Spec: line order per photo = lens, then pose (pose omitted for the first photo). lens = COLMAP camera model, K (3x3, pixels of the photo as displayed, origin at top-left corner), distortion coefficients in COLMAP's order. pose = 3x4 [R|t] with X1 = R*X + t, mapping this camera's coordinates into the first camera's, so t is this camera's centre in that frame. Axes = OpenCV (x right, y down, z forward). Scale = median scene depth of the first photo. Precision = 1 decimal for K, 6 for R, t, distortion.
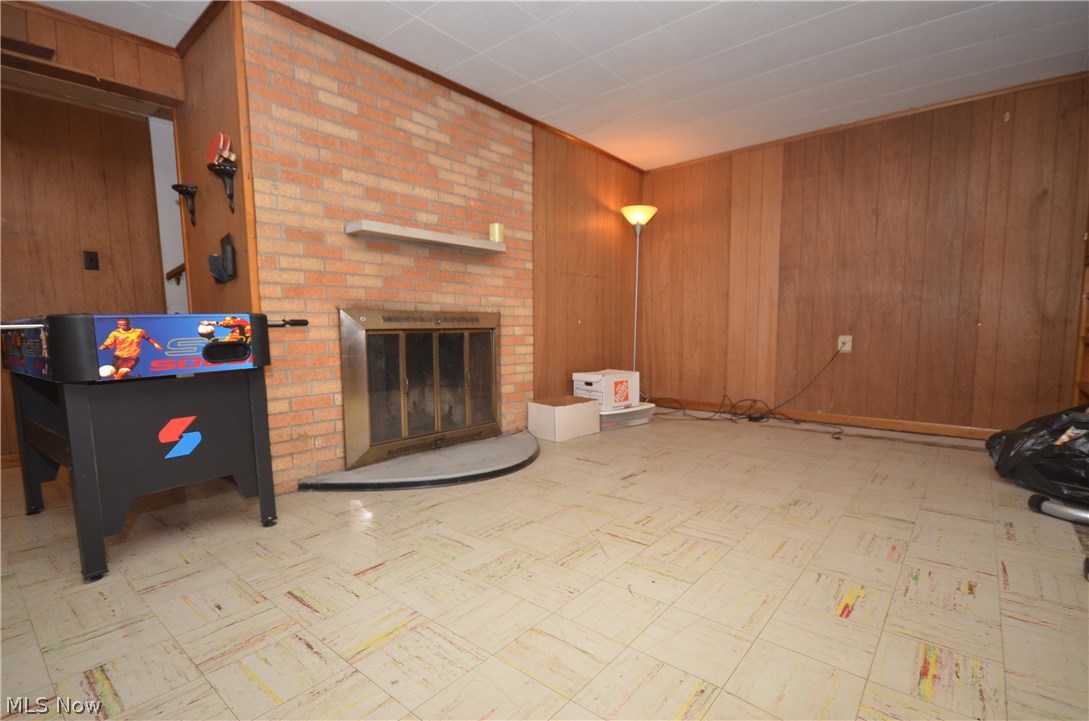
lens RADIAL K [[459.9, 0, 542.7], [0, 459.9, 372.5], [0, 0, 1]] dist [0.002160, -0.000186]
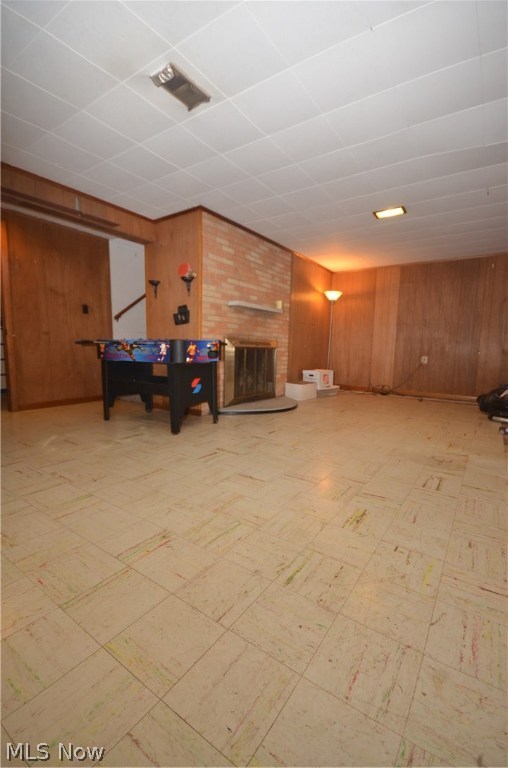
lens RADIAL K [[337.0, 0, 240.6], [0, 337.0, 385.0], [0, 0, 1]] dist [0.004104, -0.008575]
pose [[0.994129, 0.020638, 0.106211, -0.450357], [-0.022400, 0.999630, 0.015420, 0.060916], [-0.105854, -0.017708, 0.994224, -0.595558]]
